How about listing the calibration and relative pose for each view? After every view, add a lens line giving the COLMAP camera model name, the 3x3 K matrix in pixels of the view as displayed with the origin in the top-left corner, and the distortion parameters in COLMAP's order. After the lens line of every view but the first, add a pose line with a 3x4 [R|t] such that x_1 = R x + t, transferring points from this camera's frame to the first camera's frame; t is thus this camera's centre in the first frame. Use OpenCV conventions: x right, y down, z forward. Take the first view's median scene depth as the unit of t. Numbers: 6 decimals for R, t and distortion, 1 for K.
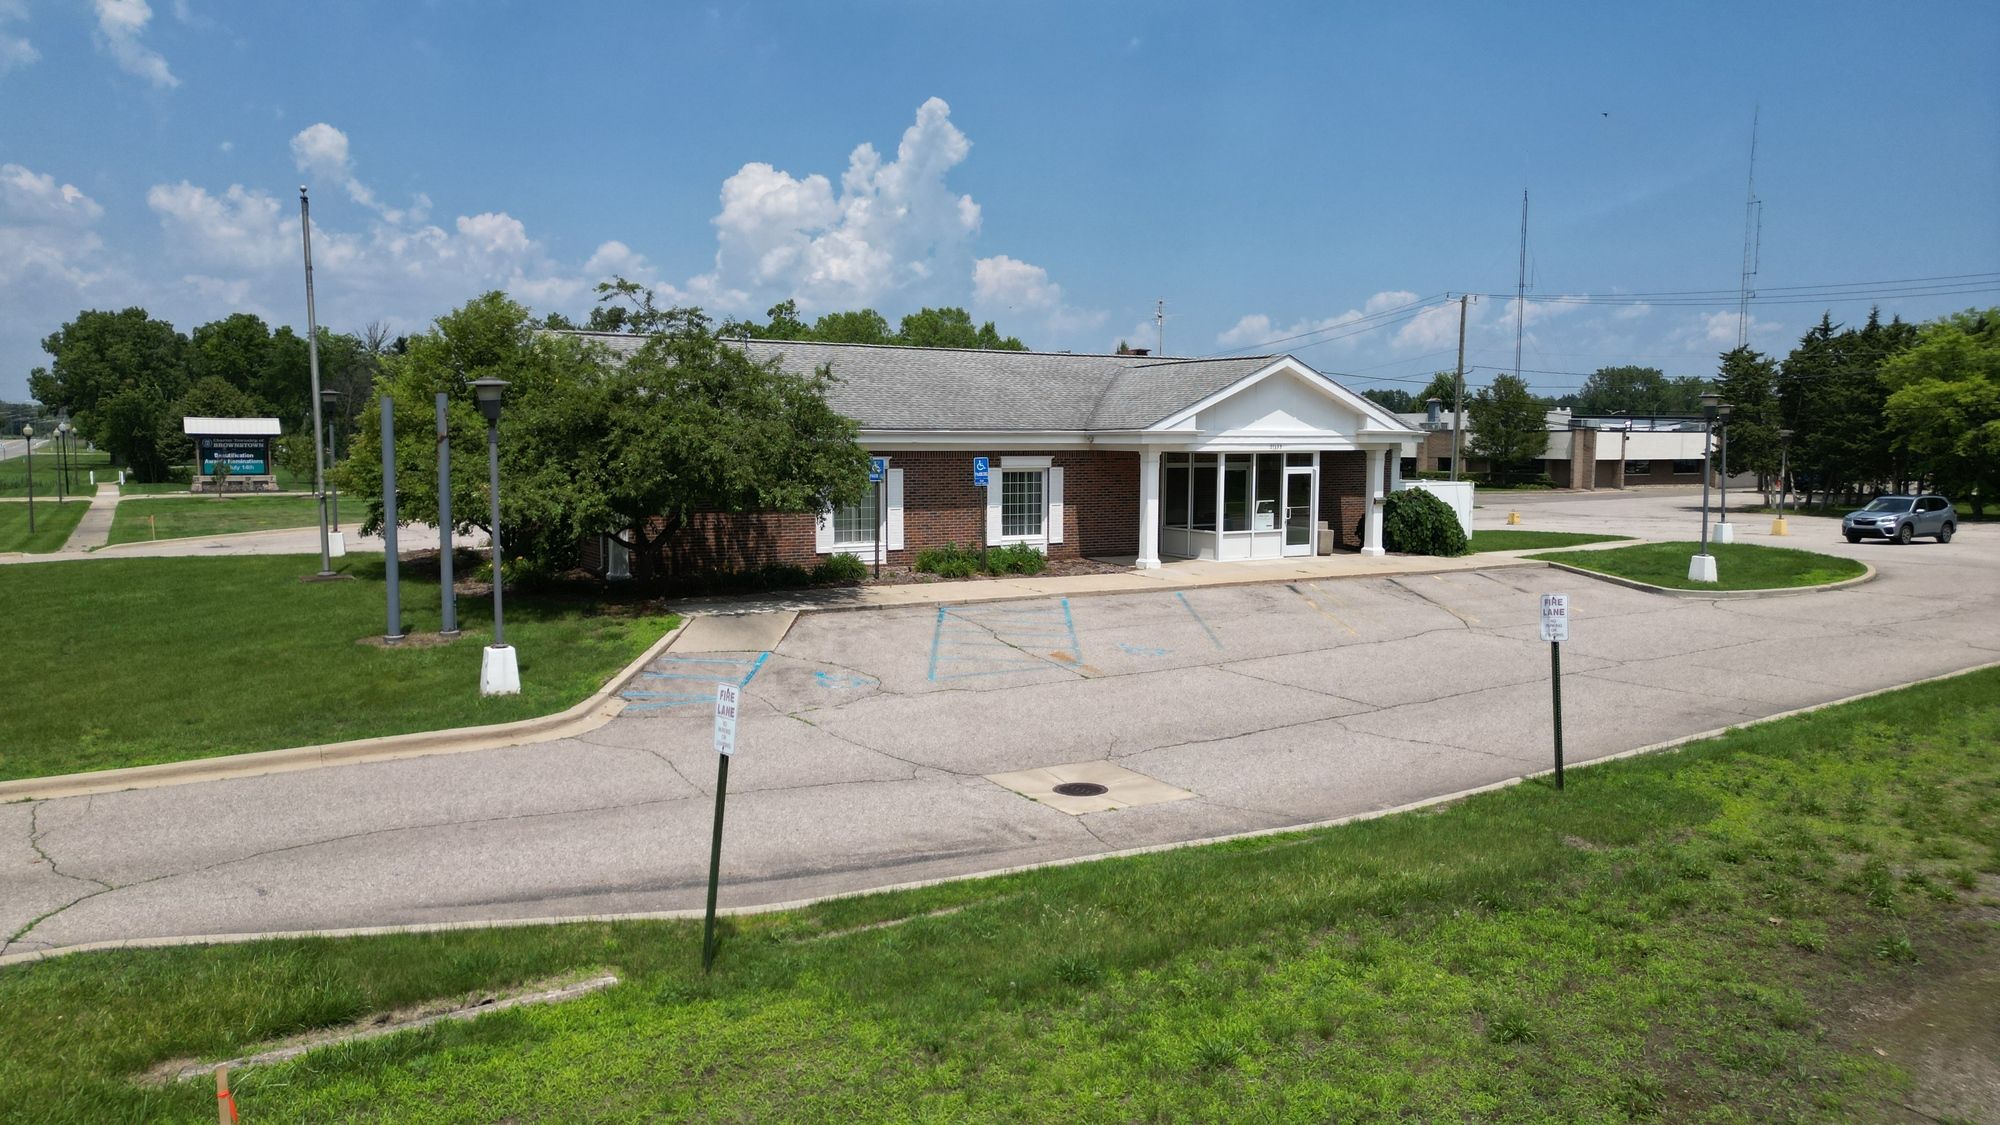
lens RADIAL K [[1422.6, 0, 997.3], [0, 1422.6, 573.4], [0, 0, 1]] dist [0.058616, -0.056187]
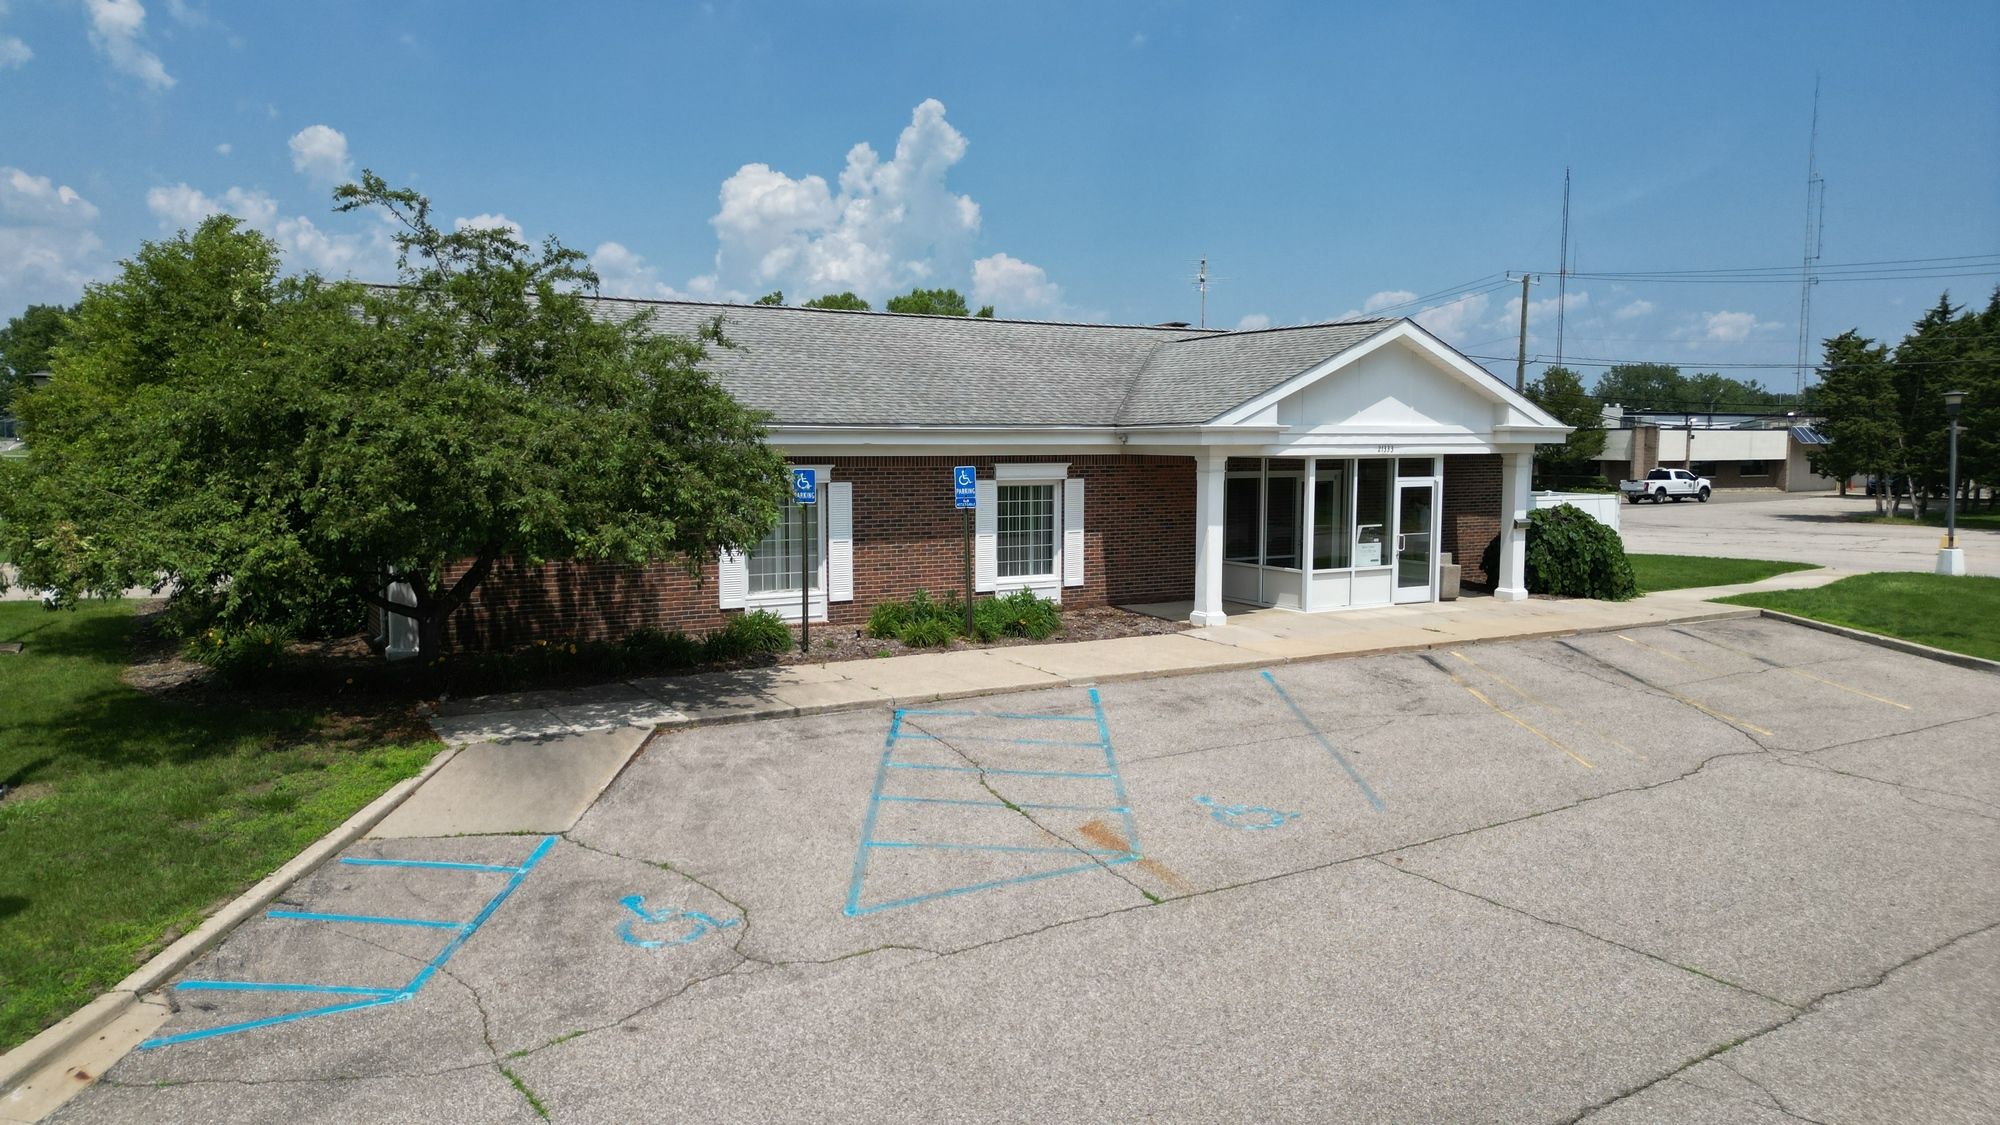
lens RADIAL K [[1422.6, 0, 1006.1], [0, 1422.6, 556.7], [0, 0, 1]] dist [0.058616, -0.056187]
pose [[0.999974, -0.002151, 0.006813, 0.003209], [0.002230, 0.999931, -0.011499, -0.027742], [-0.006788, 0.011514, 0.999911, 0.293869]]
